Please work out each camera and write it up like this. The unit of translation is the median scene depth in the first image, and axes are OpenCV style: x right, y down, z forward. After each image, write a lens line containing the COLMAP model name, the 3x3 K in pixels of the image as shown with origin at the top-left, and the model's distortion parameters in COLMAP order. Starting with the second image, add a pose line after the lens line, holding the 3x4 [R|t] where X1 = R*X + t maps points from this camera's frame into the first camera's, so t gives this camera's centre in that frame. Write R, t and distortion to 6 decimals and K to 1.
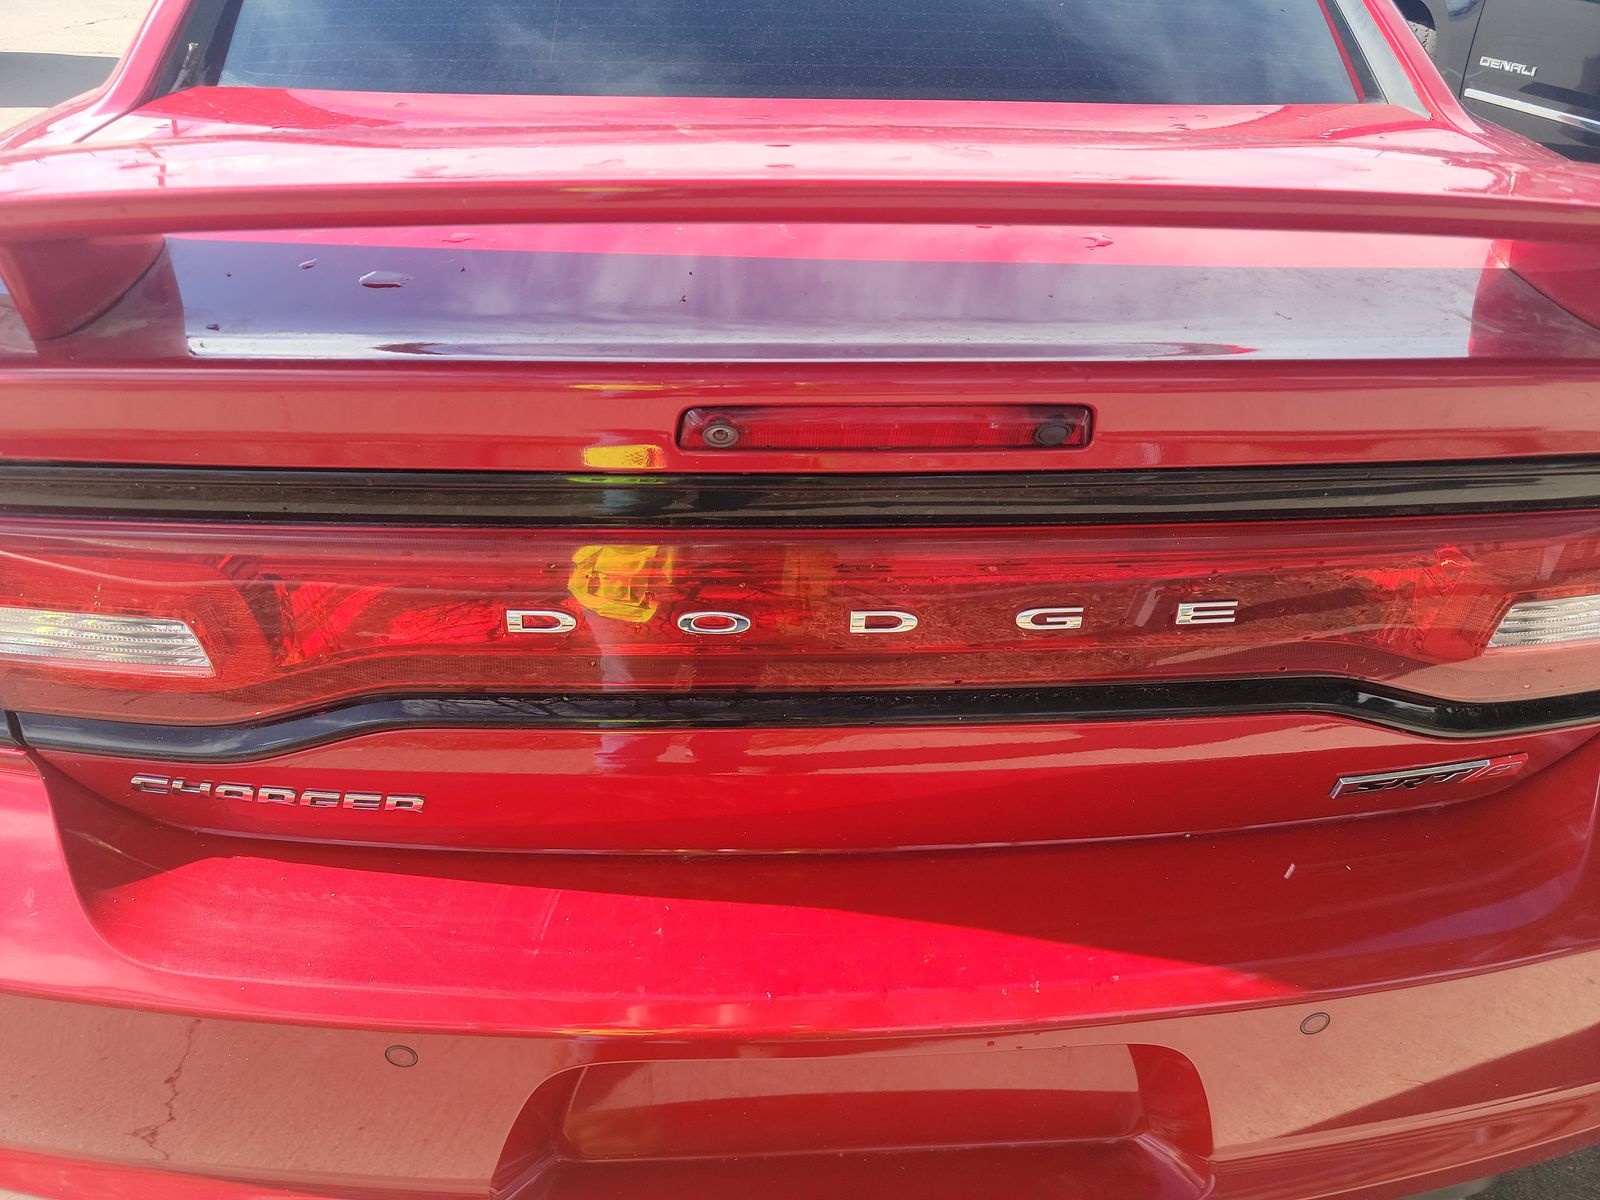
lens RADIAL K [[1128.4, 0, 799.4], [0, 1128.4, 591.0], [0, 0, 1]] dist [0.033762, -0.034537]
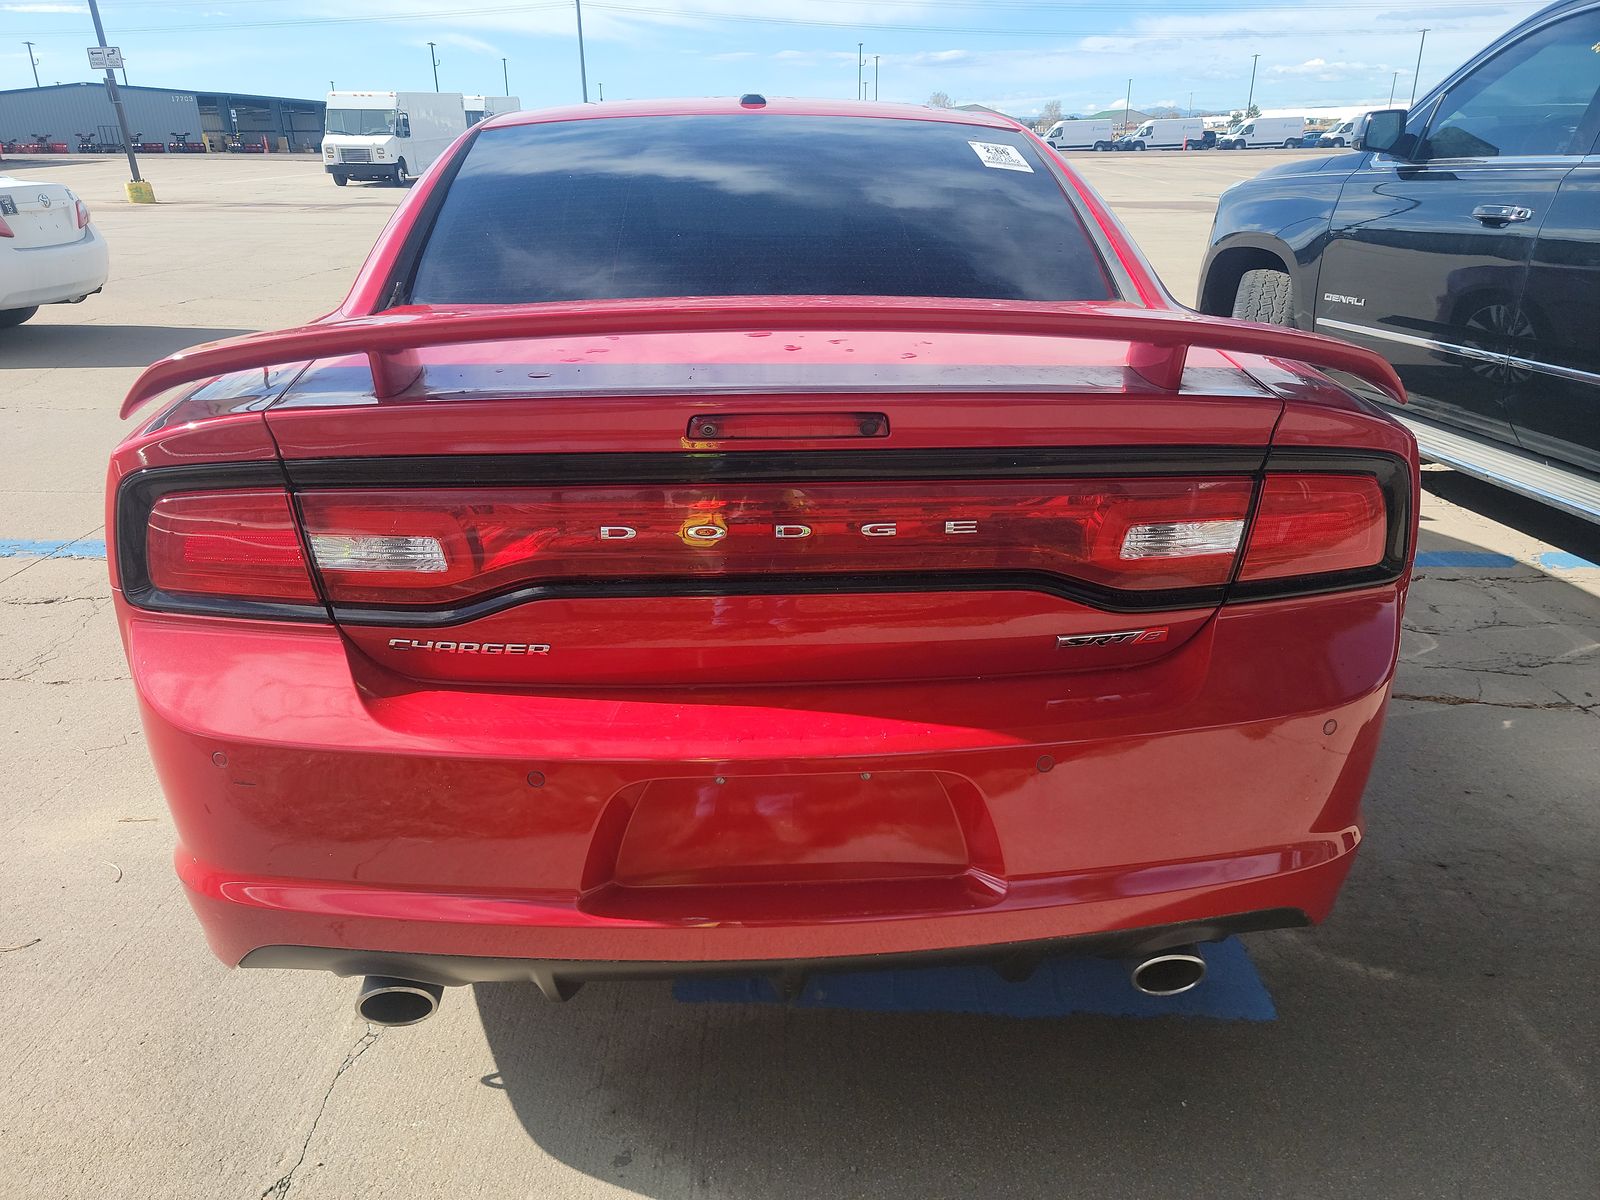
lens RADIAL K [[1128.4, 0, 798.2], [0, 1128.4, 601.0], [0, 0, 1]] dist [0.033762, -0.034537]
pose [[0.999767, -0.017100, -0.013163, 0.096448], [0.014135, 0.979844, -0.199264, 0.481815], [0.016305, 0.199031, 0.979857, -0.800138]]
